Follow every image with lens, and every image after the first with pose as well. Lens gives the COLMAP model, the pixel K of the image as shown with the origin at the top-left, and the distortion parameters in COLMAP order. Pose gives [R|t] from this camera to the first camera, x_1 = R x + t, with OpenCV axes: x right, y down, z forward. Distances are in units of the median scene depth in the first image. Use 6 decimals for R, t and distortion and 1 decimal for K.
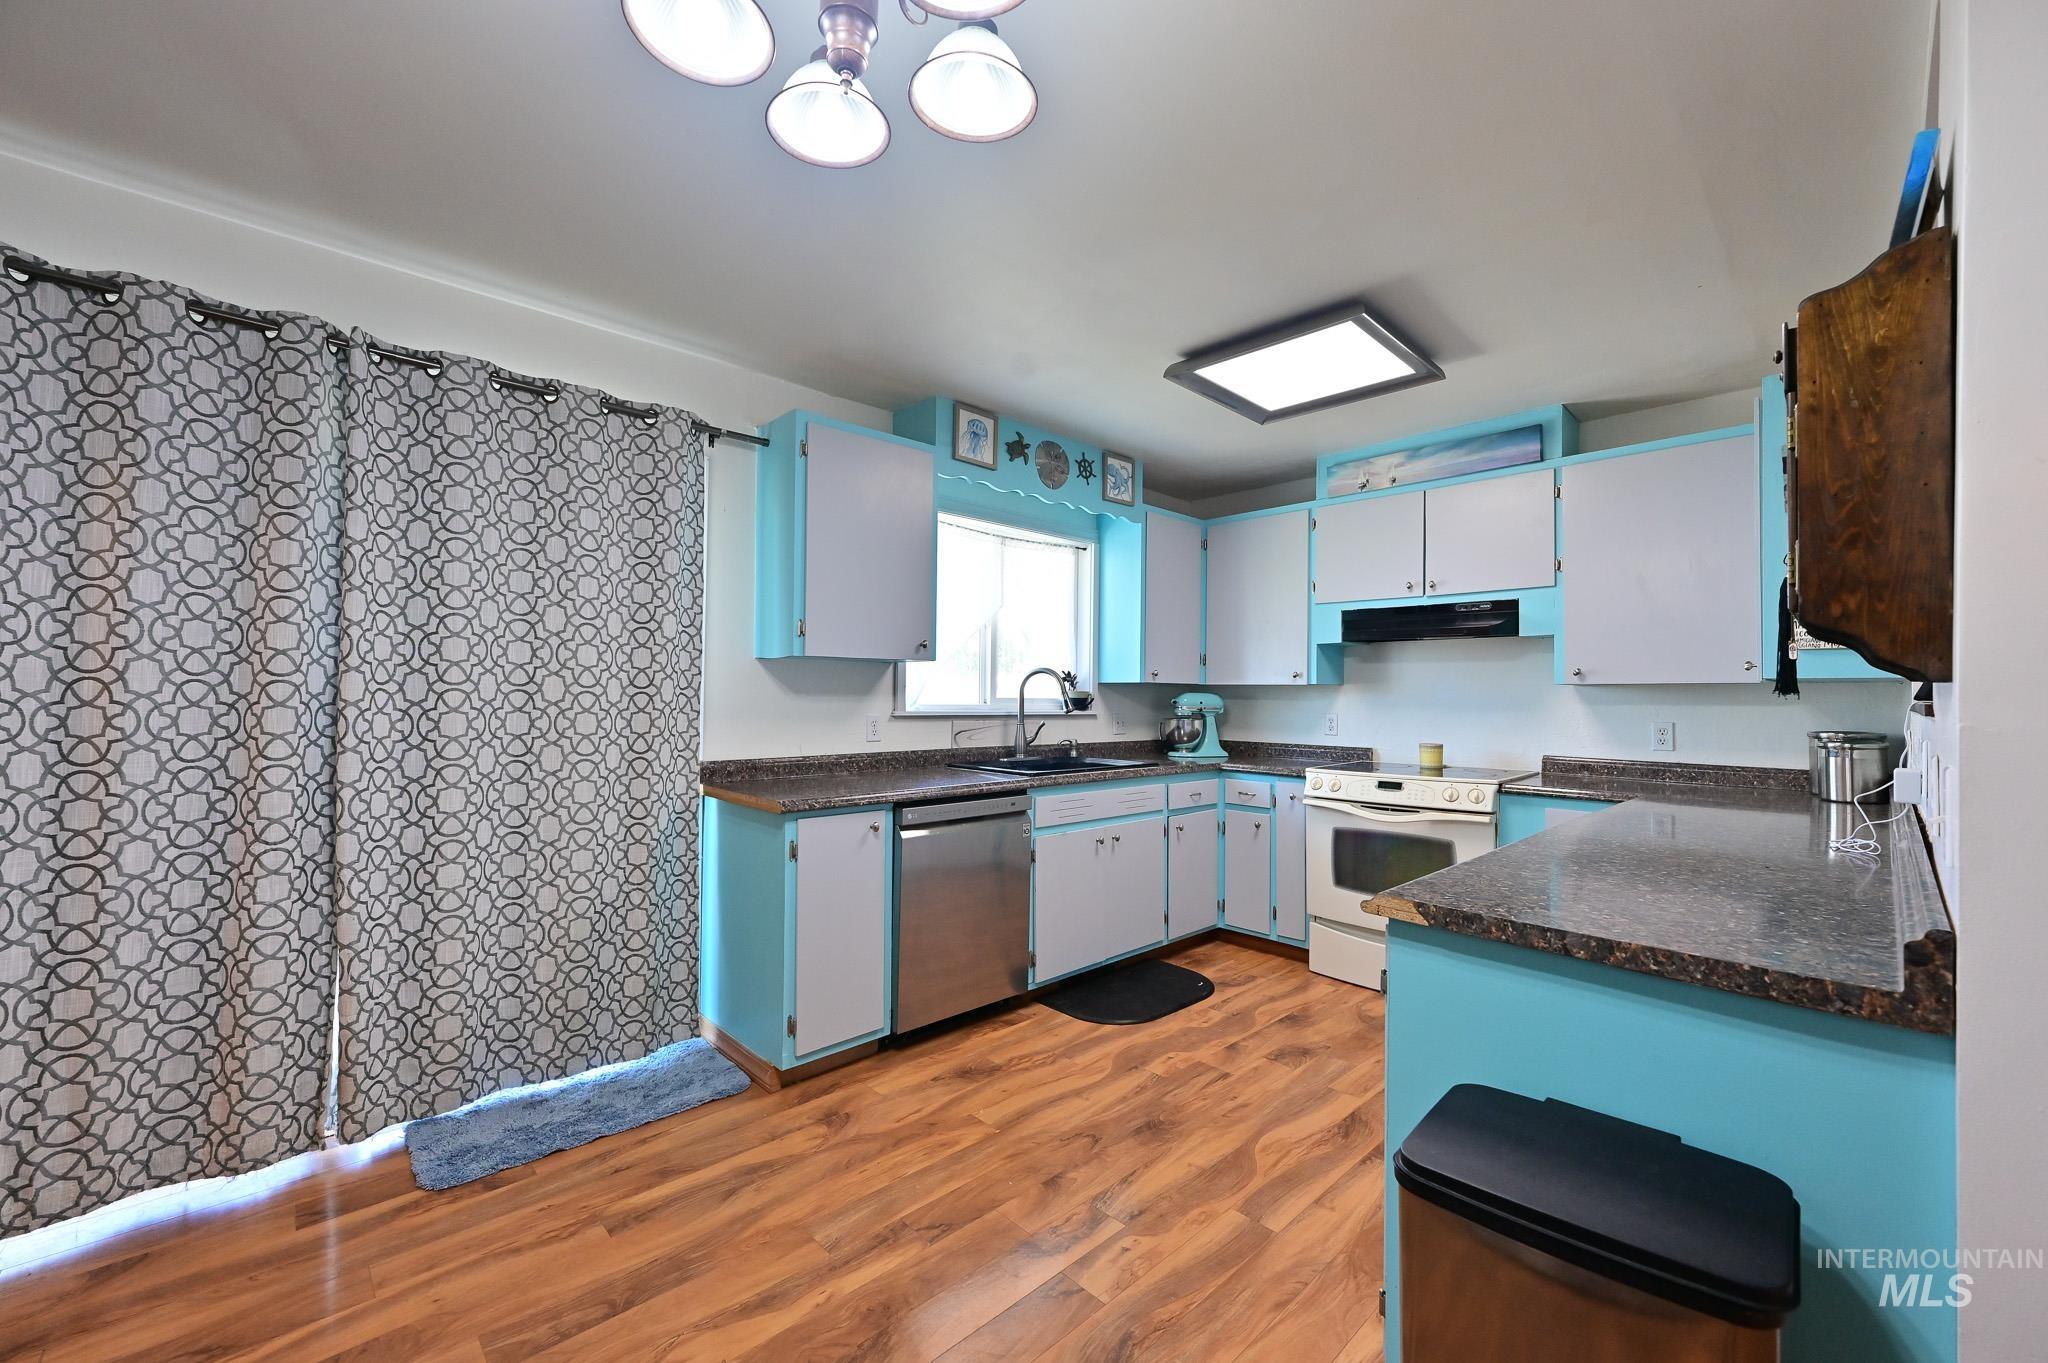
lens RADIAL K [[813.8, 0, 1018.0], [0, 813.8, 687.9], [0, 0, 1]] dist [-0.003811, 0.000226]
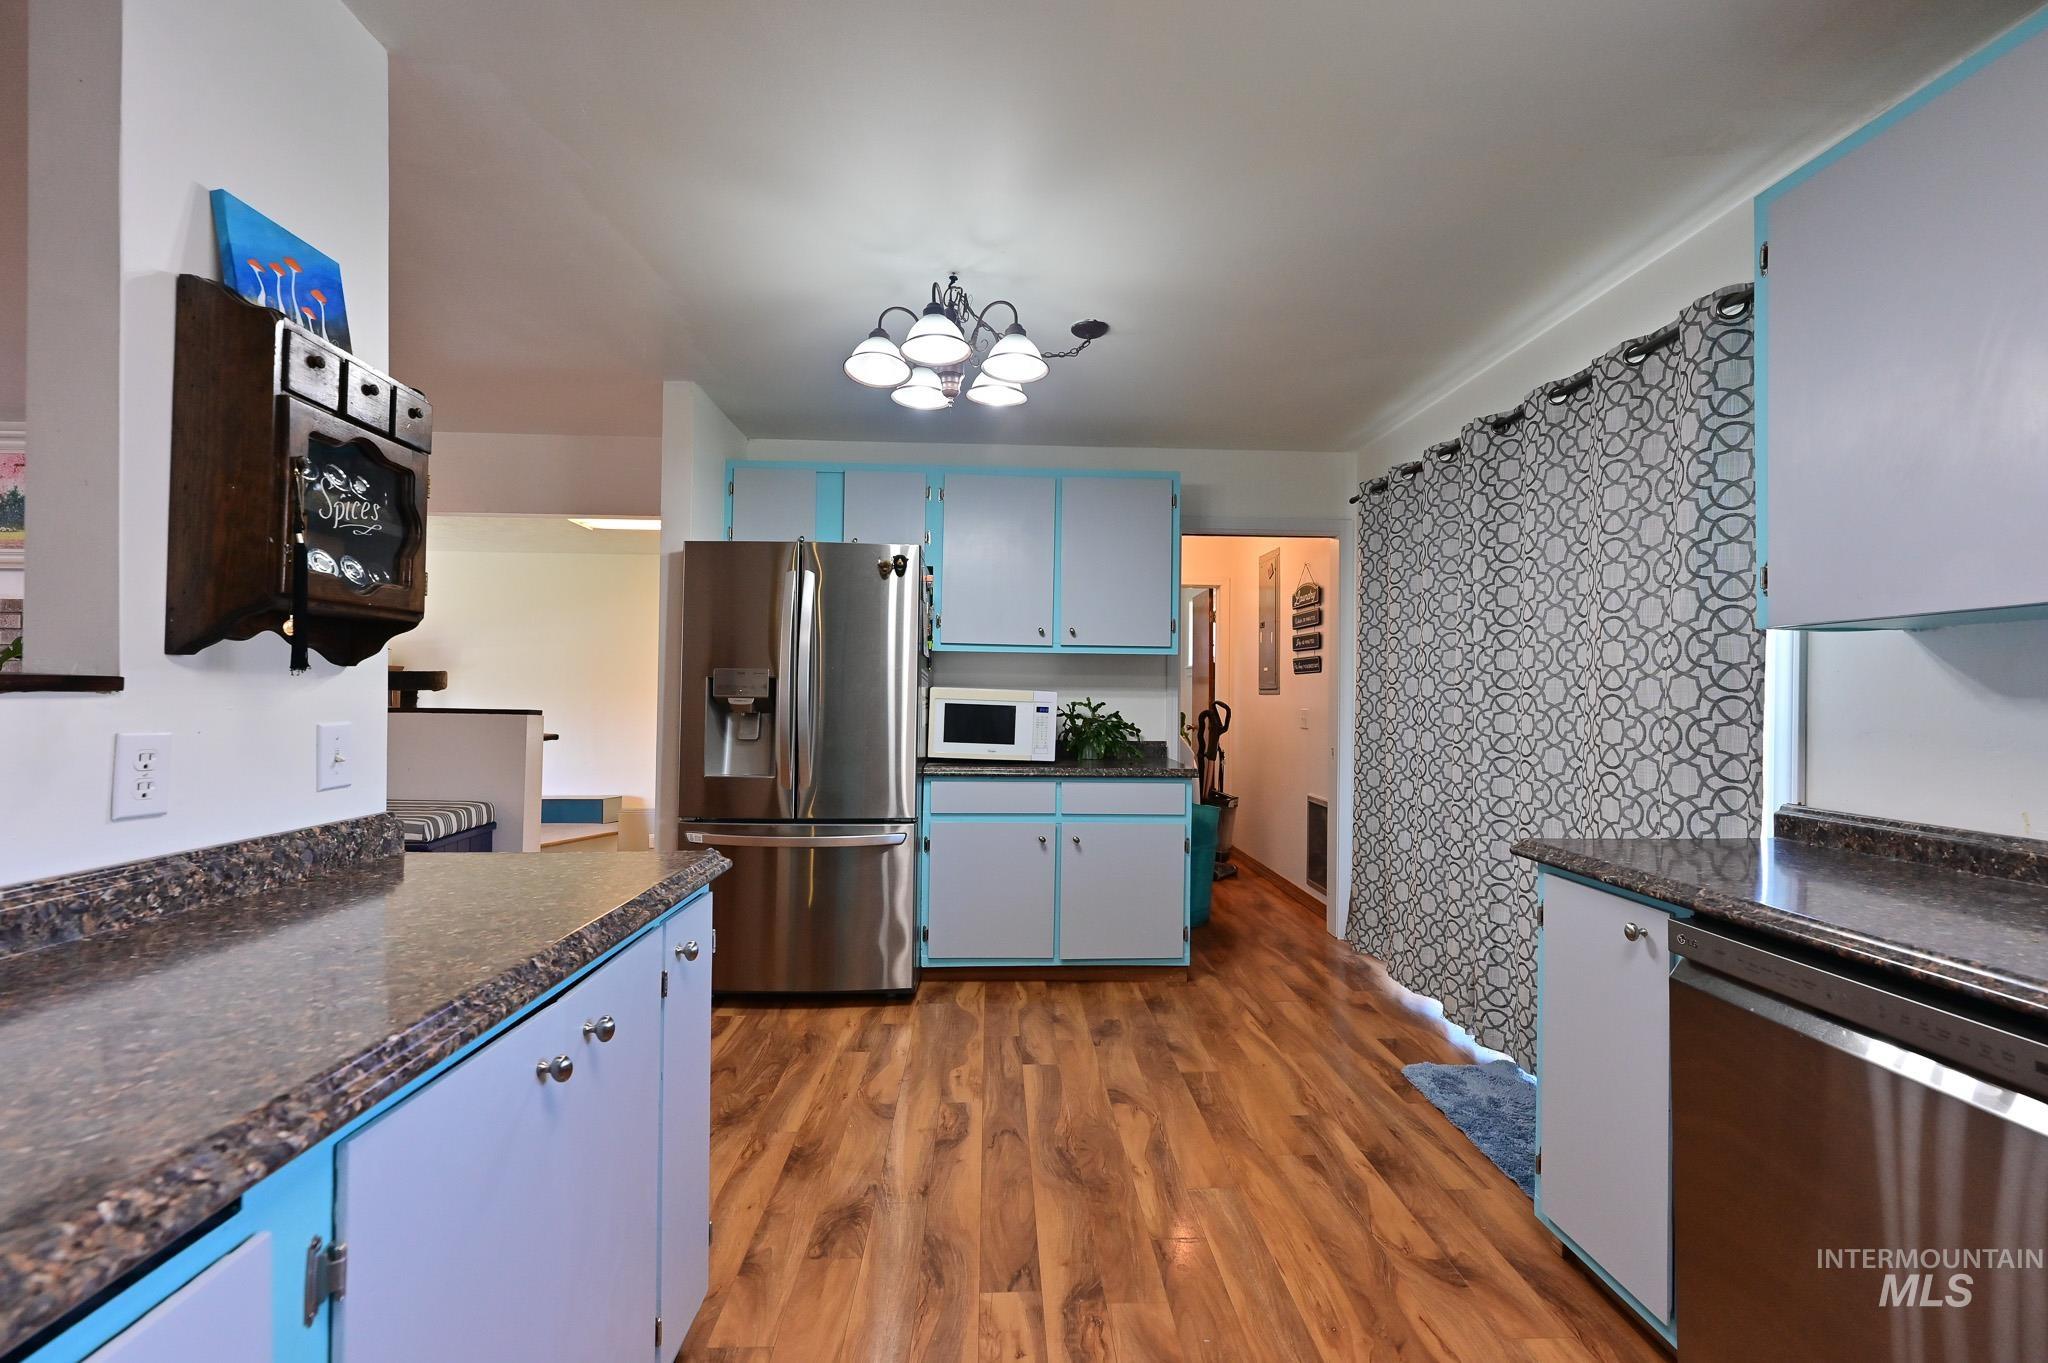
lens RADIAL K [[813.8, 0, 1022.4], [0, 813.8, 676.8], [0, 0, 1]] dist [-0.003811, 0.000226]
pose [[-0.657200, -0.027719, -0.753206, 0.649202], [-0.011208, 0.999572, -0.027007, 0.019969], [0.753633, -0.009307, -0.657230, 1.304231]]
